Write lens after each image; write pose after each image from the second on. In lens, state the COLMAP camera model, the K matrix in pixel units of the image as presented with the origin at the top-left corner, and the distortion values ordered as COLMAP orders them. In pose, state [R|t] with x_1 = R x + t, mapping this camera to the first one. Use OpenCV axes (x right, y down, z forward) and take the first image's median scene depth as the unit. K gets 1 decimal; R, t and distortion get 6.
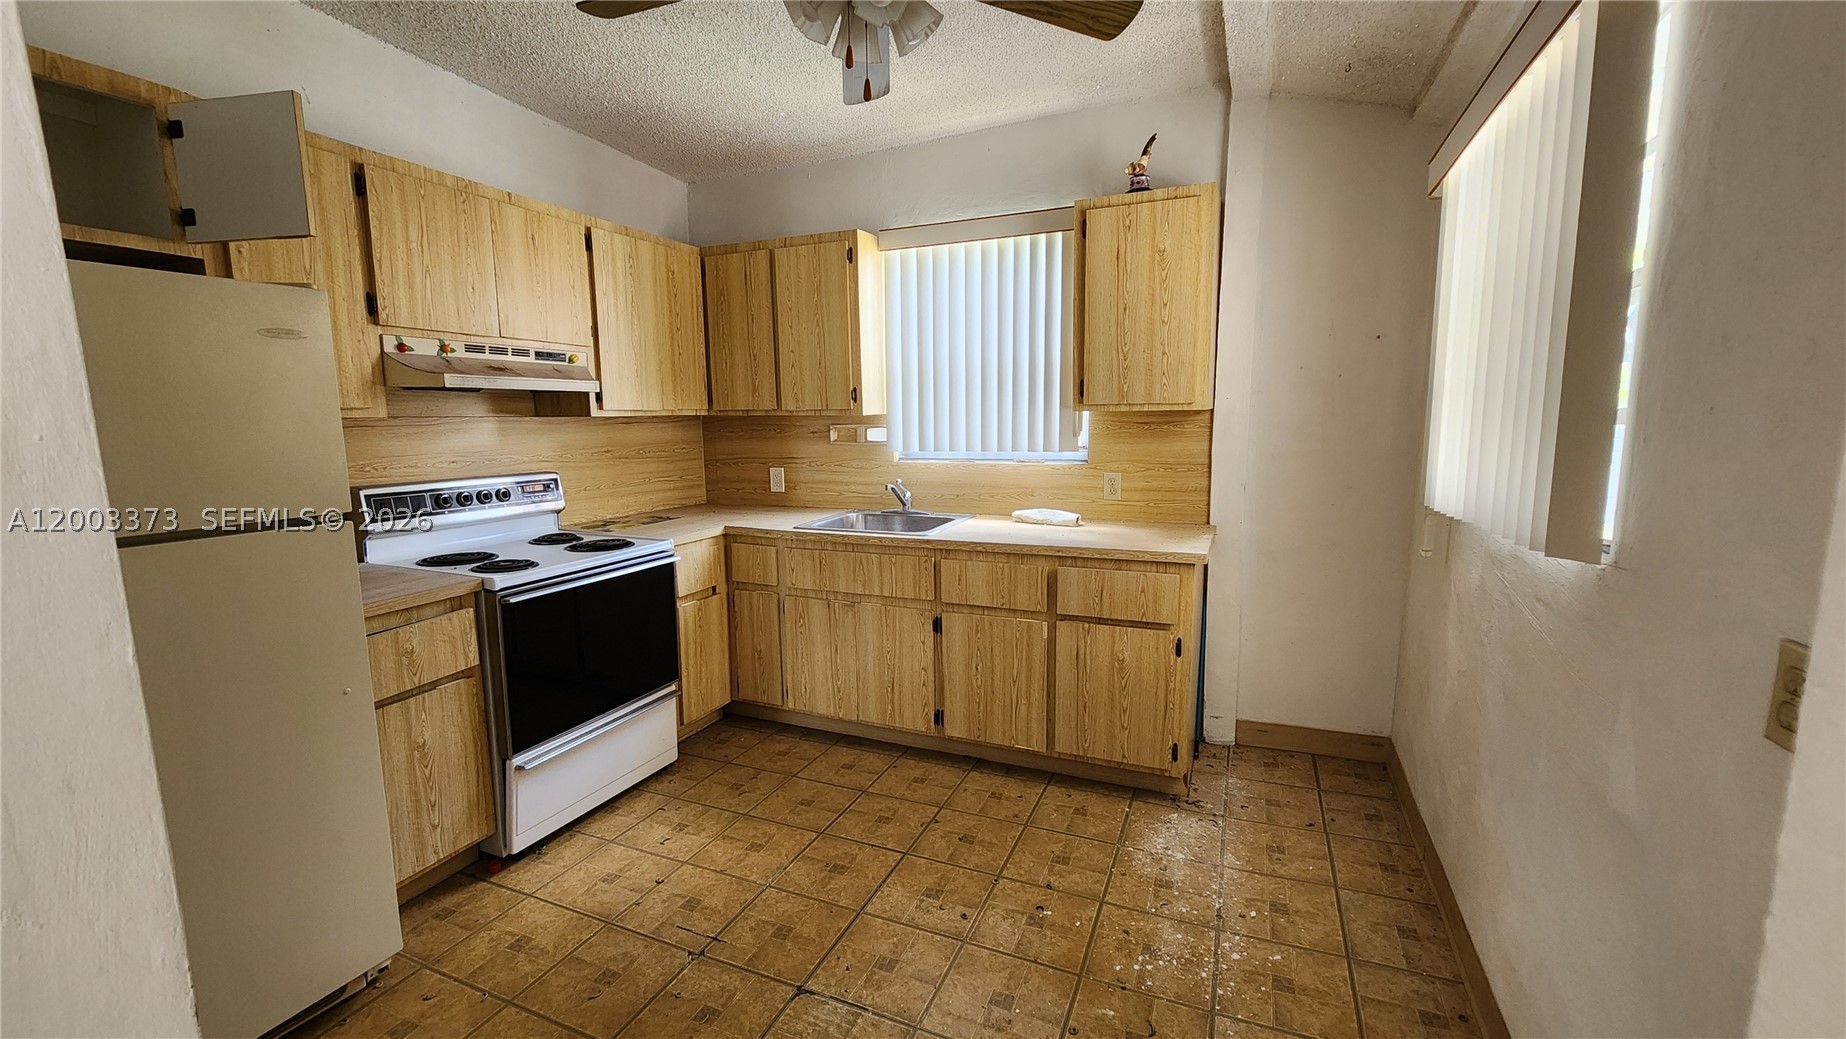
lens RADIAL K [[747.0, 0, 920.1], [0, 747.0, 515.5], [0, 0, 1]] dist [0.001973, -0.001939]
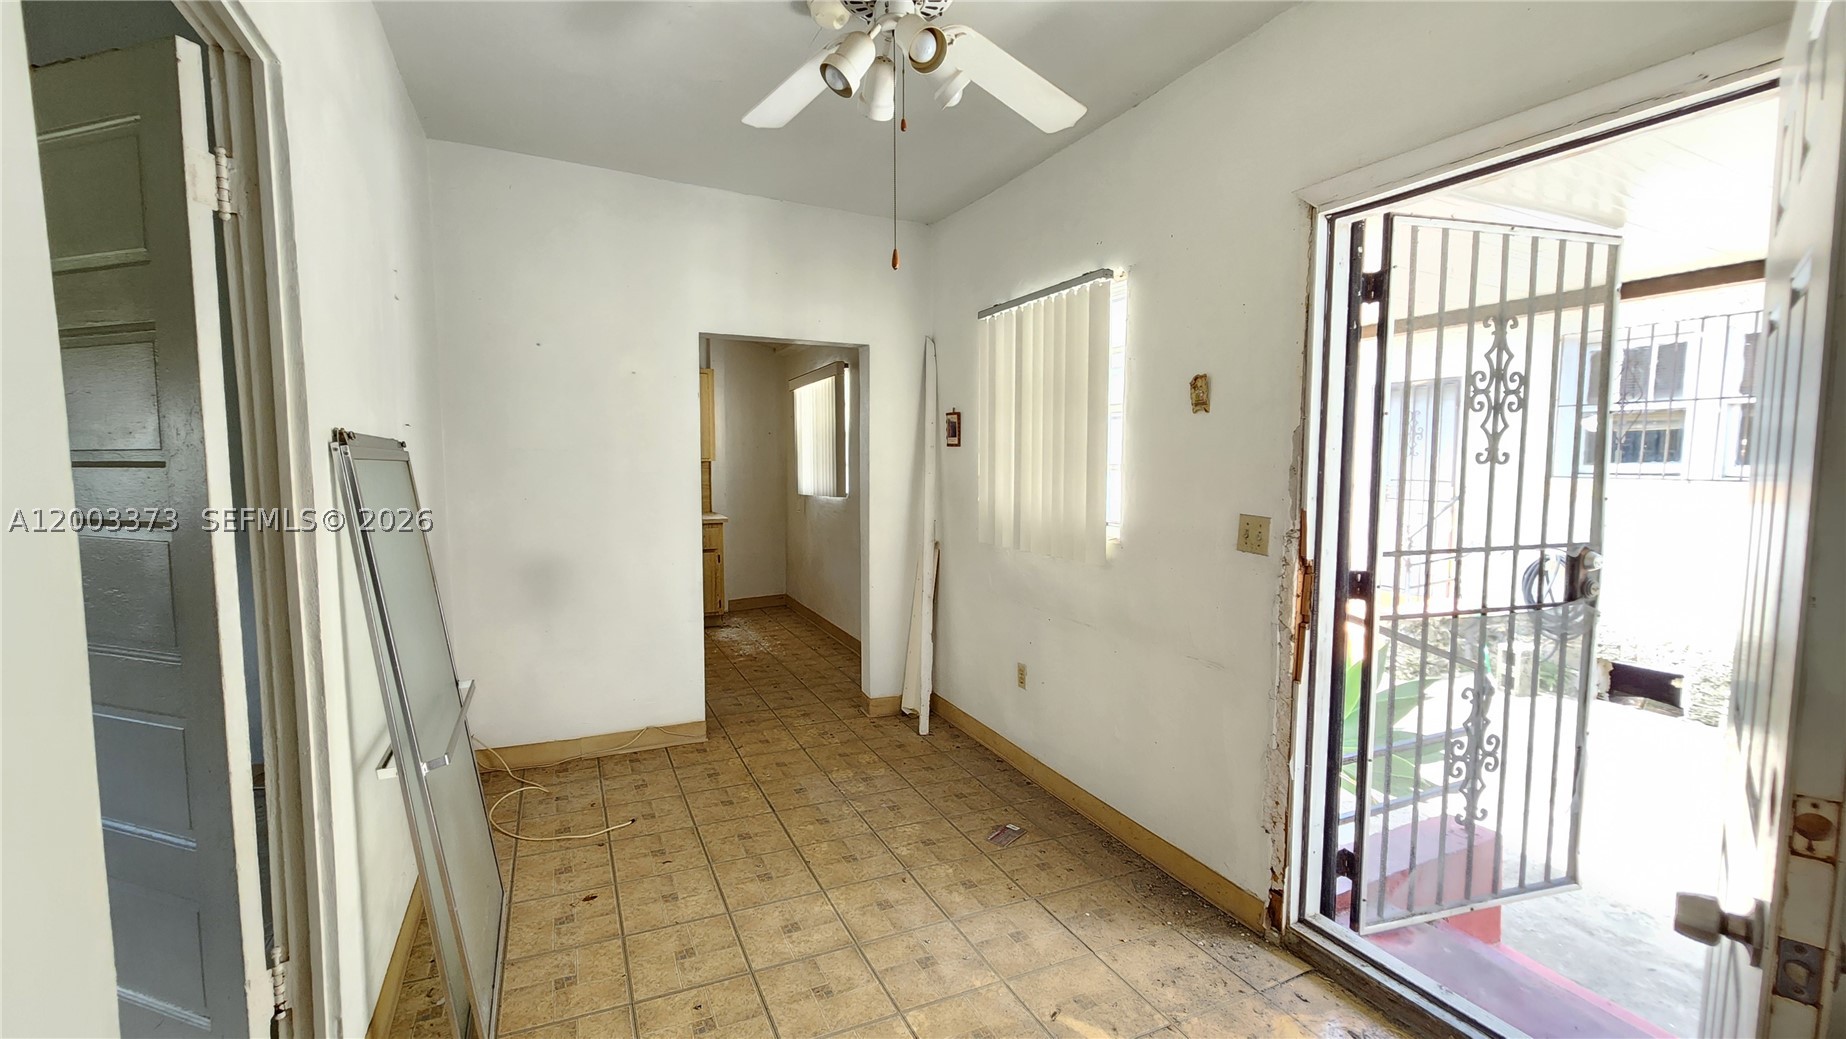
lens RADIAL K [[747.0, 0, 932.0], [0, 747.0, 522.8], [0, 0, 1]] dist [0.001973, -0.001939]
pose [[0.618569, -0.048774, 0.784215, -1.403316], [0.099068, 0.994948, -0.016262, 0.204576], [-0.779460, 0.087749, 0.620276, -1.331762]]
